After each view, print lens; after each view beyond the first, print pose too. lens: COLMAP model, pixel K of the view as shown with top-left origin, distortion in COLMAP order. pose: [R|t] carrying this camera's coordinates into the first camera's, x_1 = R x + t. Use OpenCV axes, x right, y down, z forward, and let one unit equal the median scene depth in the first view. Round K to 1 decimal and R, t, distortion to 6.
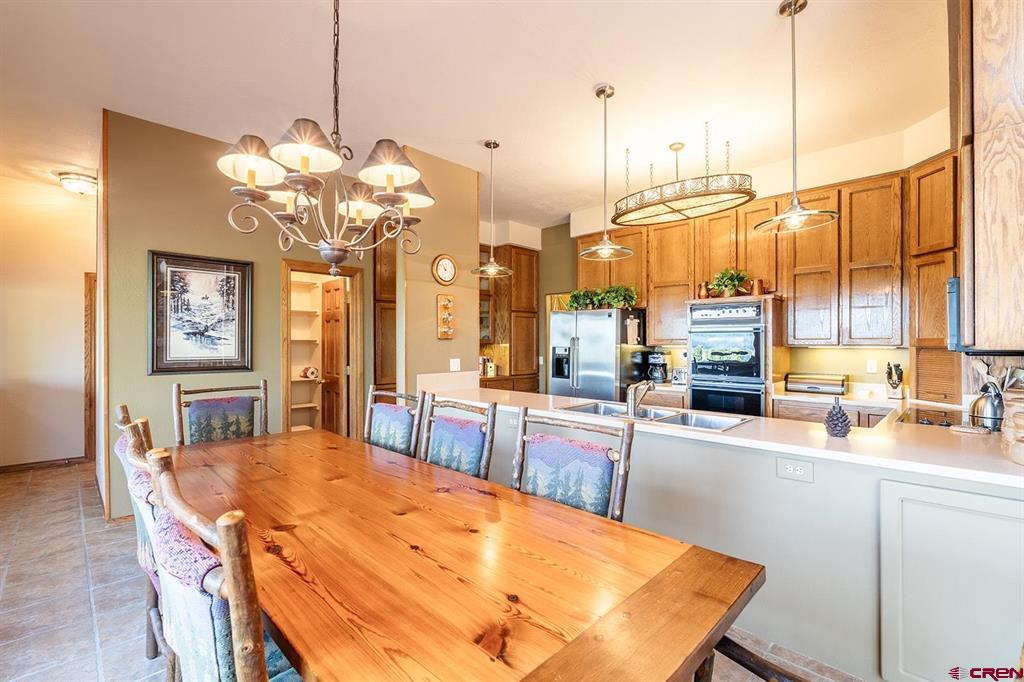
lens RADIAL K [[464.0, 0, 510.9], [0, 464.0, 341.9], [0, 0, 1]] dist [0.002775, -0.000273]
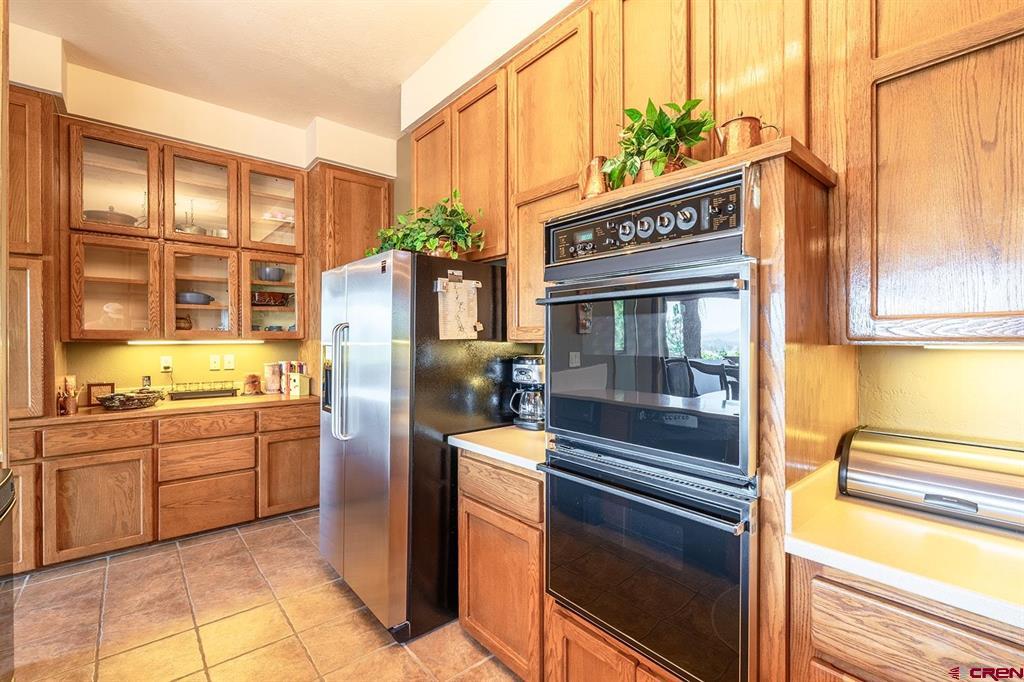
lens RADIAL K [[464.0, 0, 513.8], [0, 464.0, 339.9], [0, 0, 1]] dist [0.002775, -0.000273]
pose [[0.996342, -0.004208, -0.085351, 0.354024], [0.004652, 0.999977, 0.005007, 0.003843], [0.085328, -0.005386, 0.996338, 0.595096]]
